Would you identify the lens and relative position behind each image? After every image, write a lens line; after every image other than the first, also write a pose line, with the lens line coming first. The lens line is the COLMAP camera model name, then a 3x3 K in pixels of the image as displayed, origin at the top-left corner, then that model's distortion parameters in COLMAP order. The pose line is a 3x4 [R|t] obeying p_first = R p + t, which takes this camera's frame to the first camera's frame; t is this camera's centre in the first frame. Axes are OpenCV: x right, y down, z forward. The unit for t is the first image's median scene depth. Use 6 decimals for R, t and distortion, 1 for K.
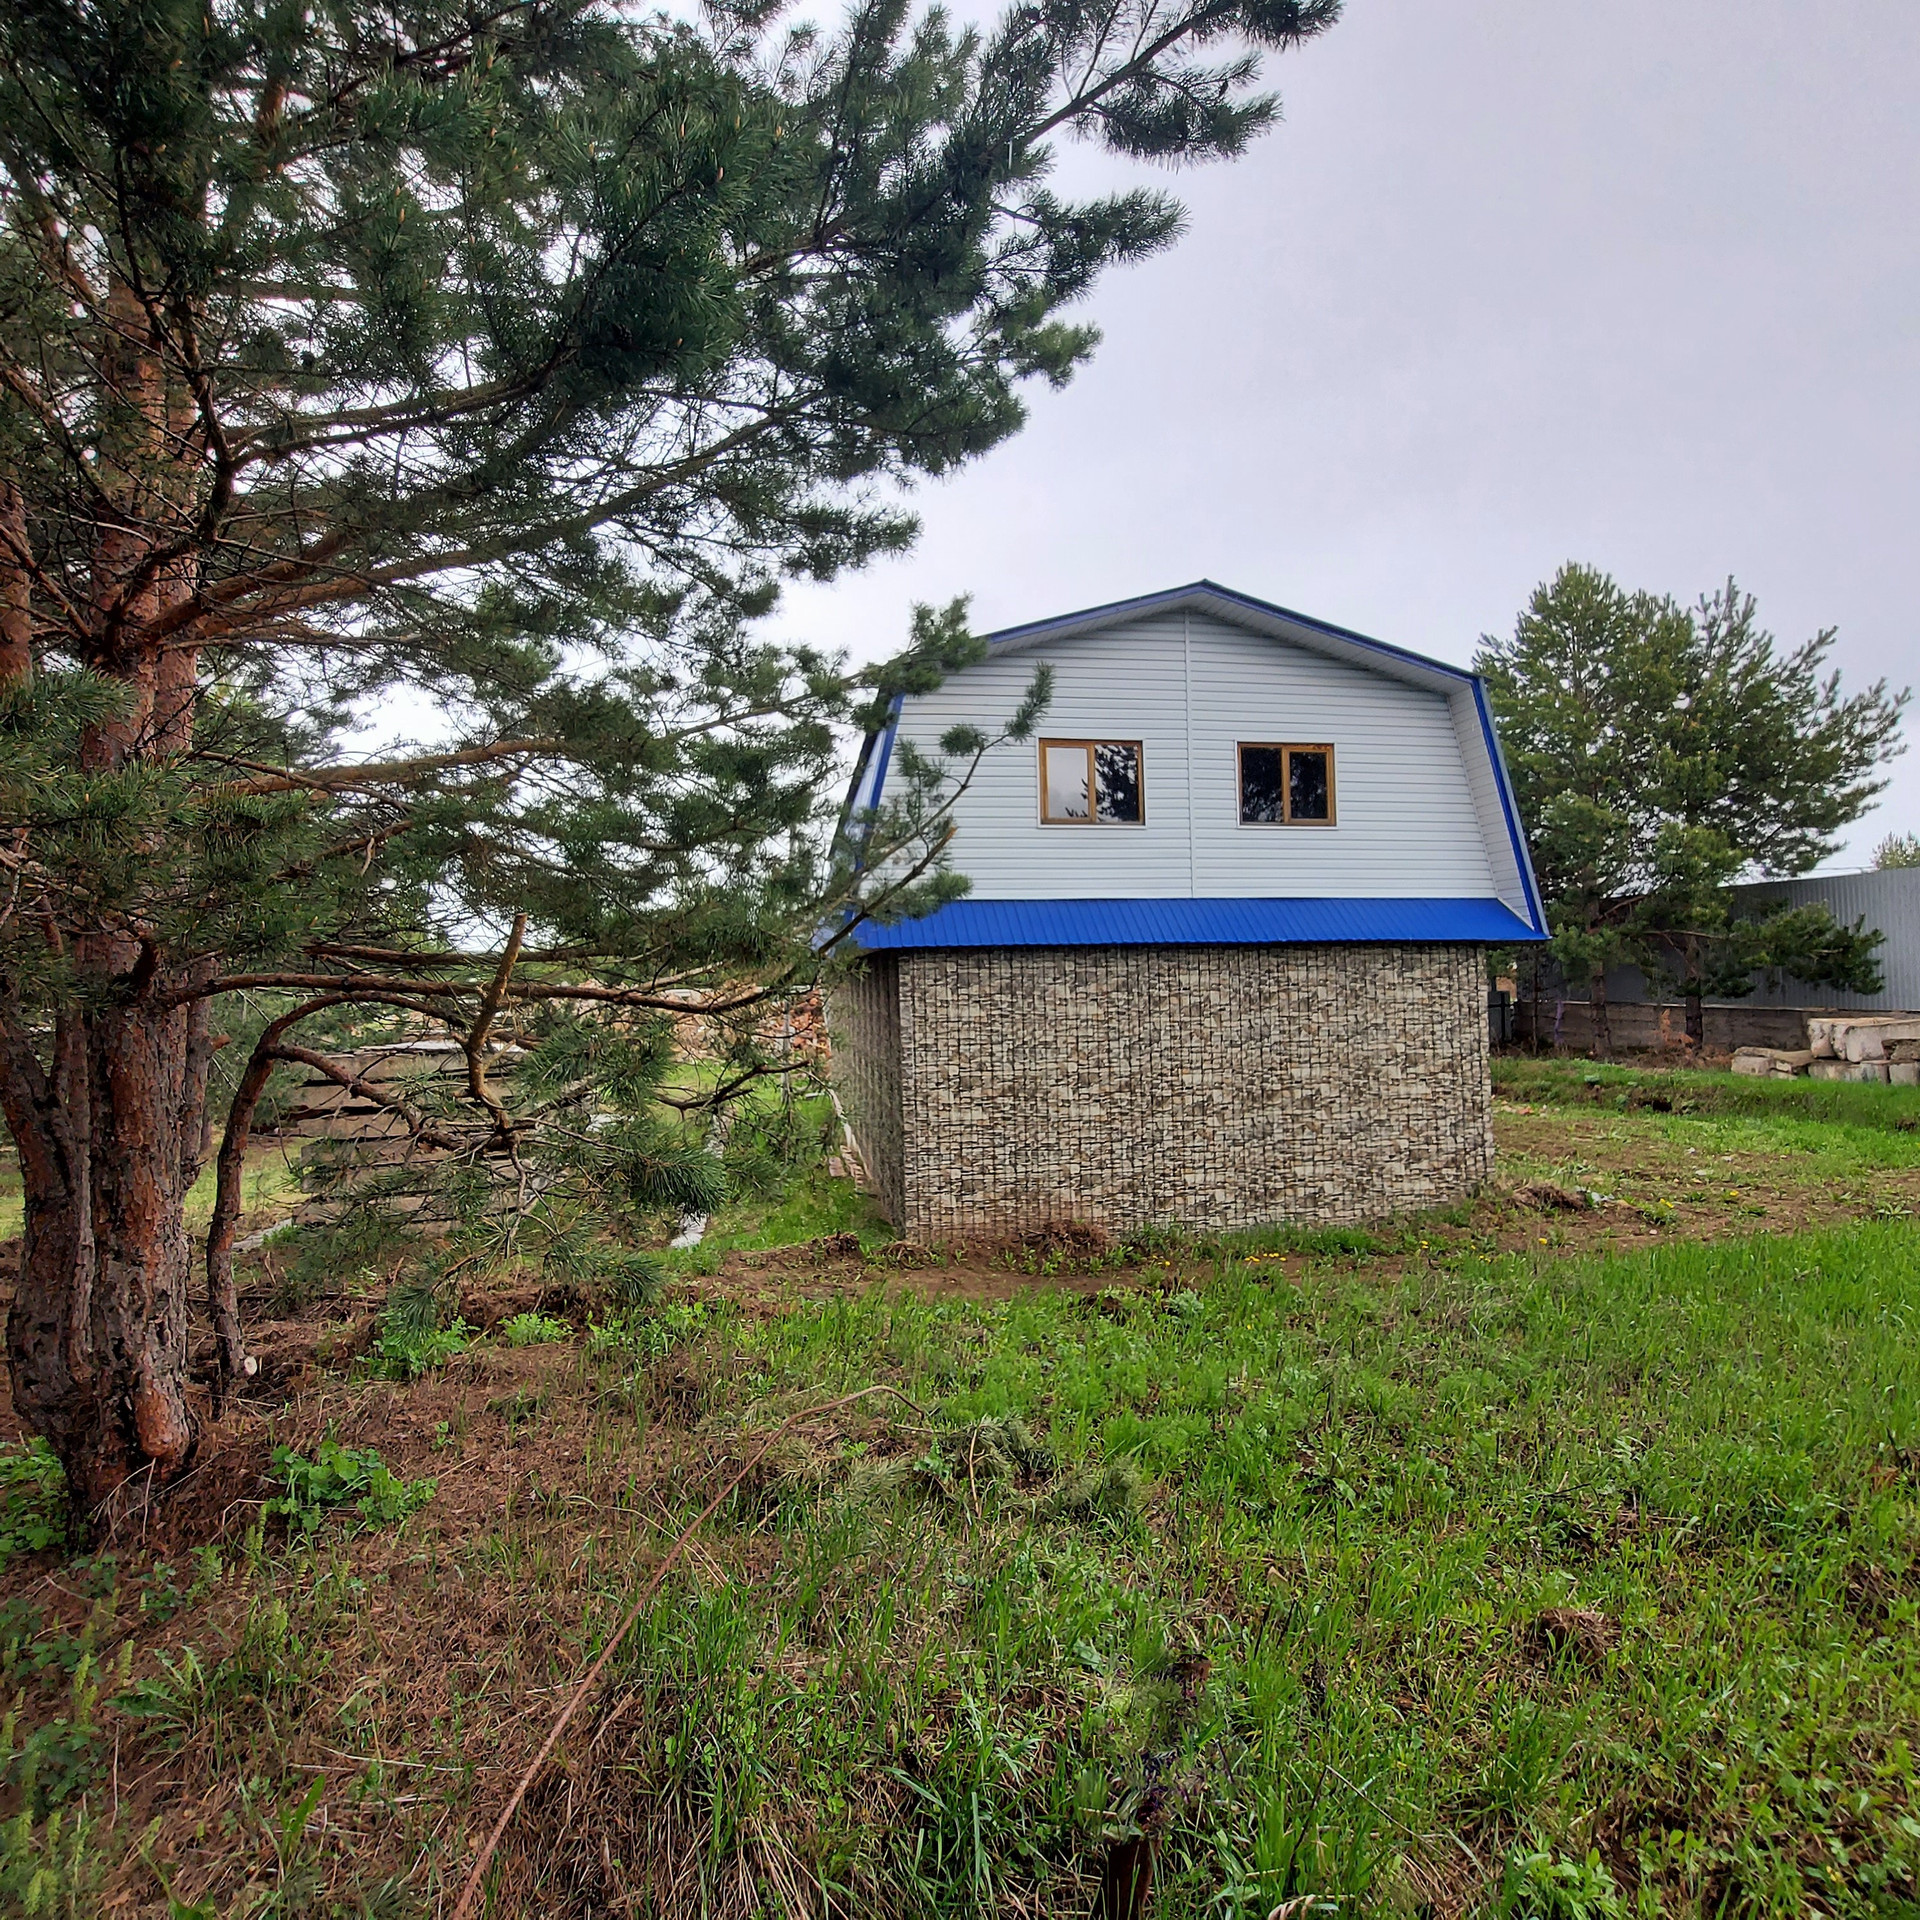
lens RADIAL K [[1021.1, 0, 959.2], [0, 1021.1, 929.8], [0, 0, 1]] dist [-0.016837, -0.002846]
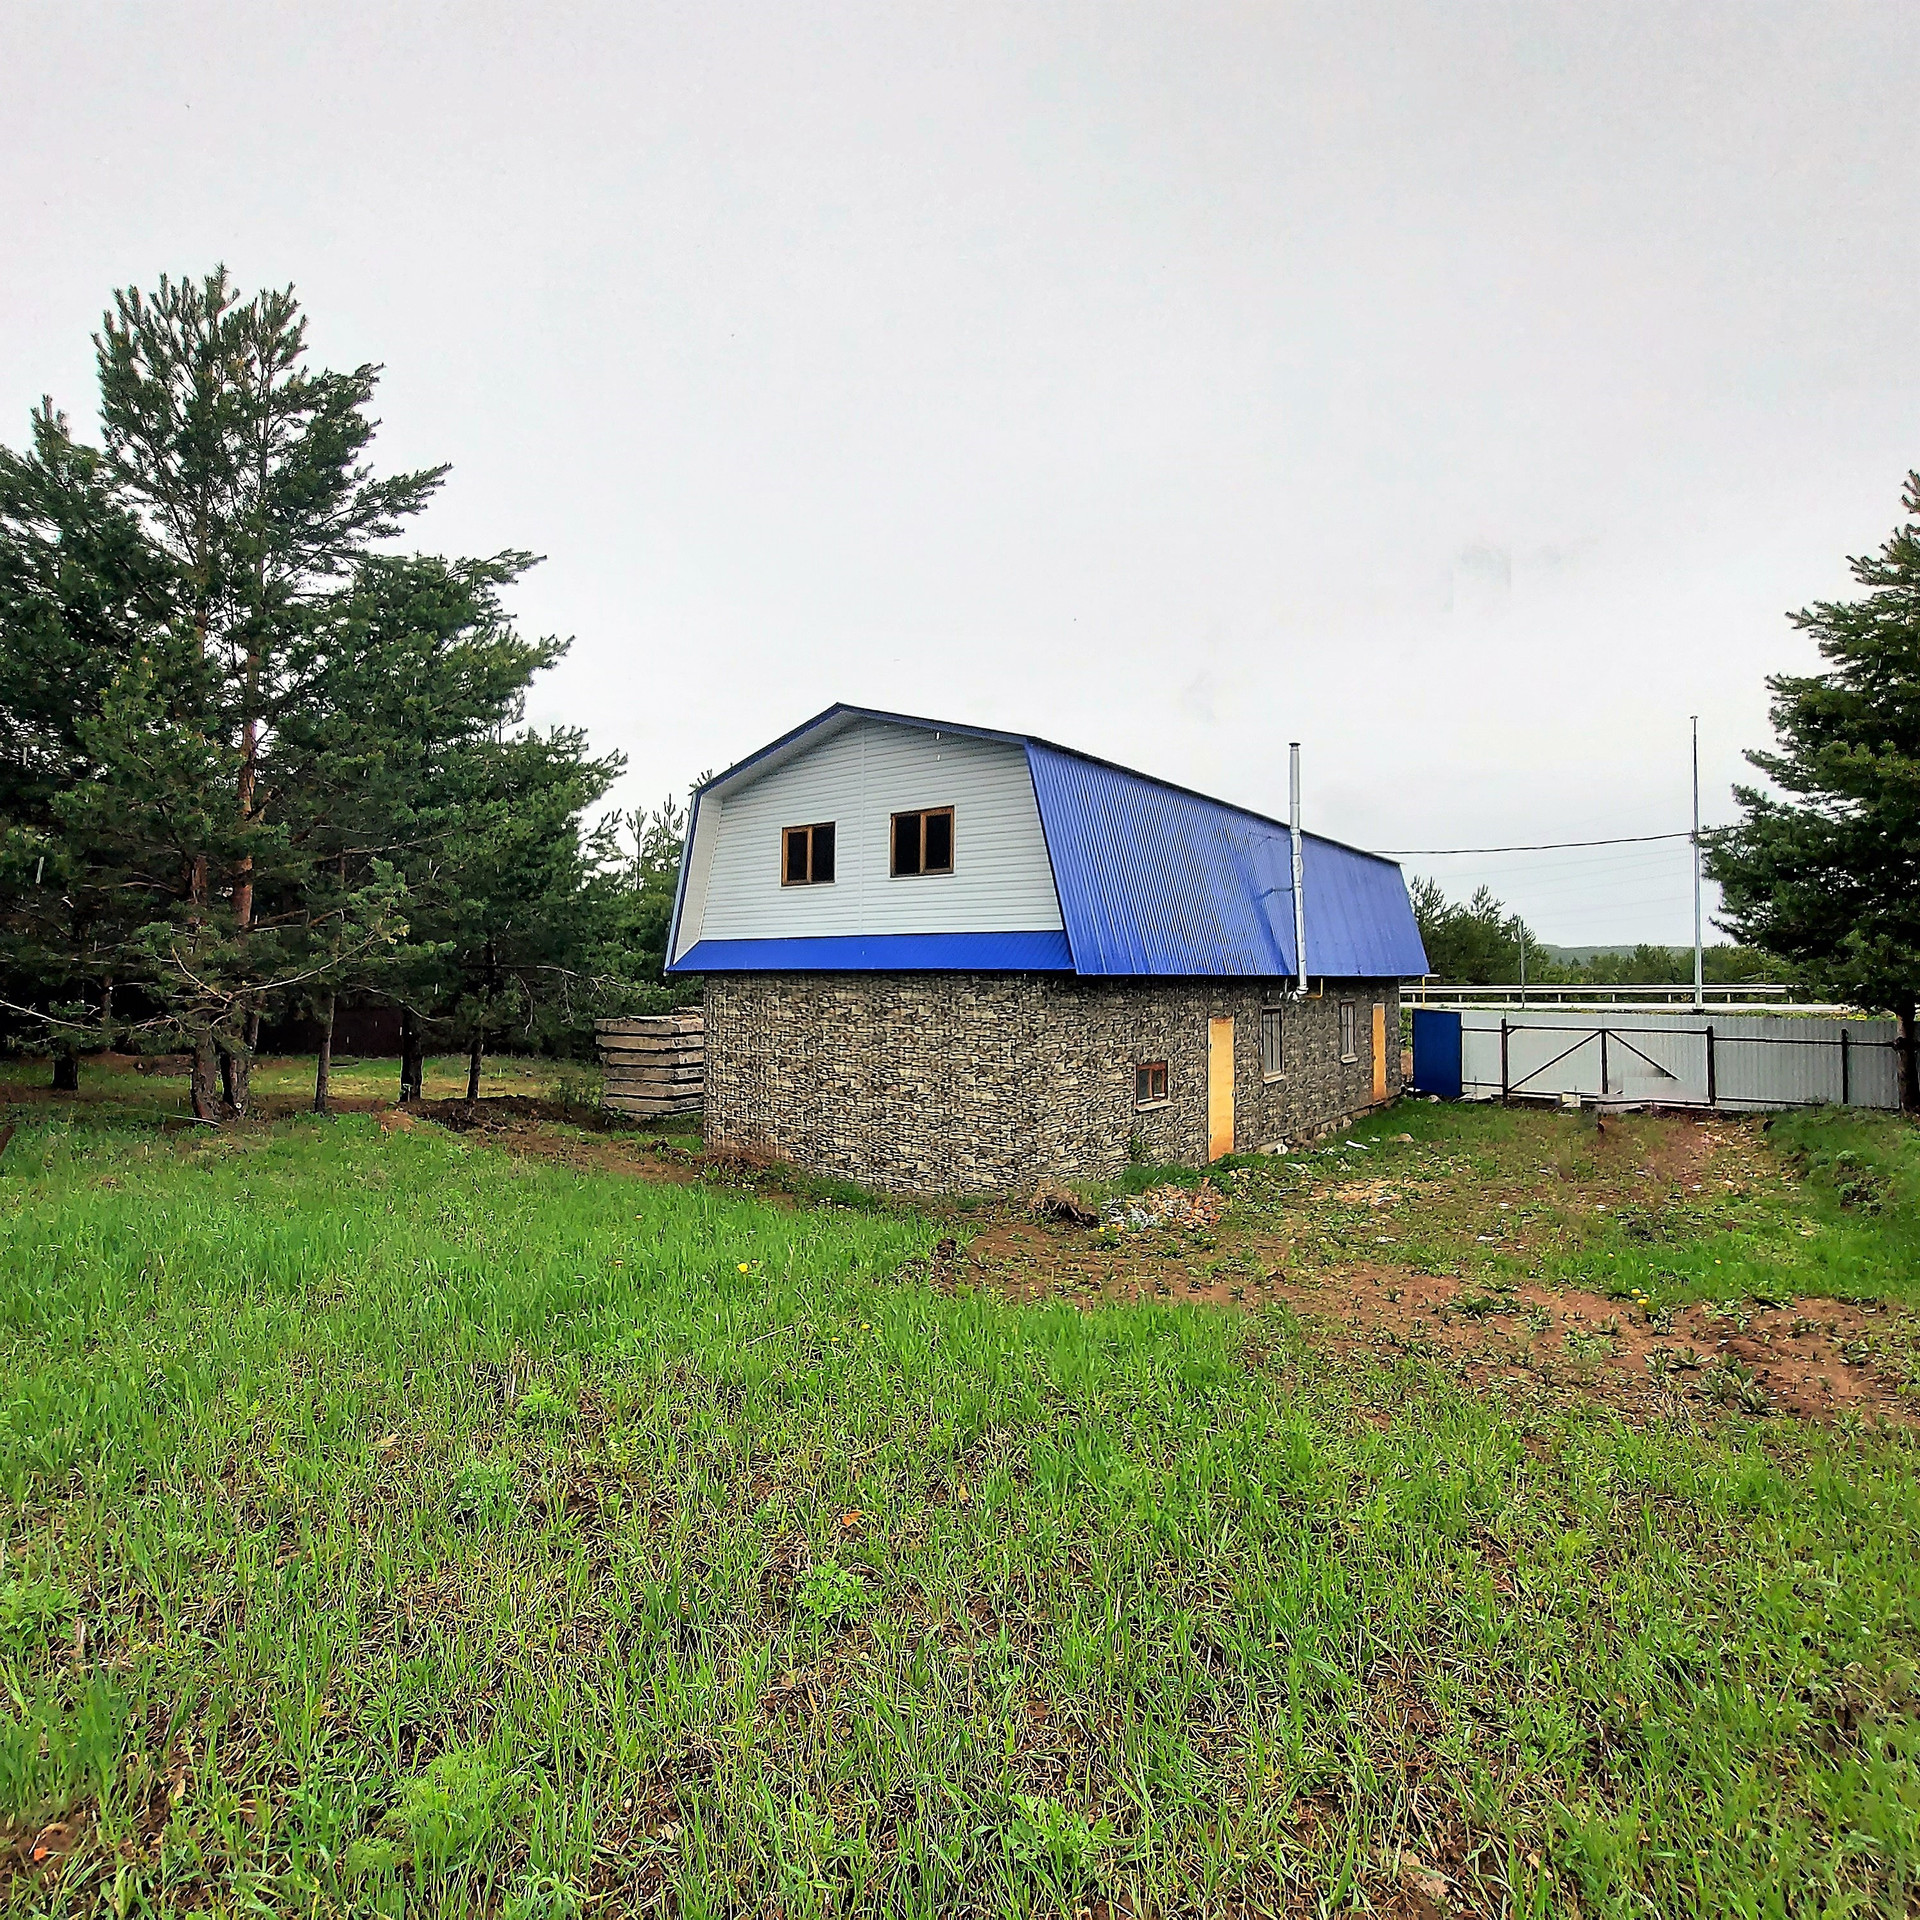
lens RADIAL K [[1021.1, 0, 959.2], [0, 1021.1, 929.8], [0, 0, 1]] dist [-0.016837, -0.002846]
pose [[0.667862, -0.019041, -0.744042, 1.302669], [0.027925, 0.999610, -0.000516, -0.034760], [0.743761, -0.020433, 0.668133, 0.194049]]
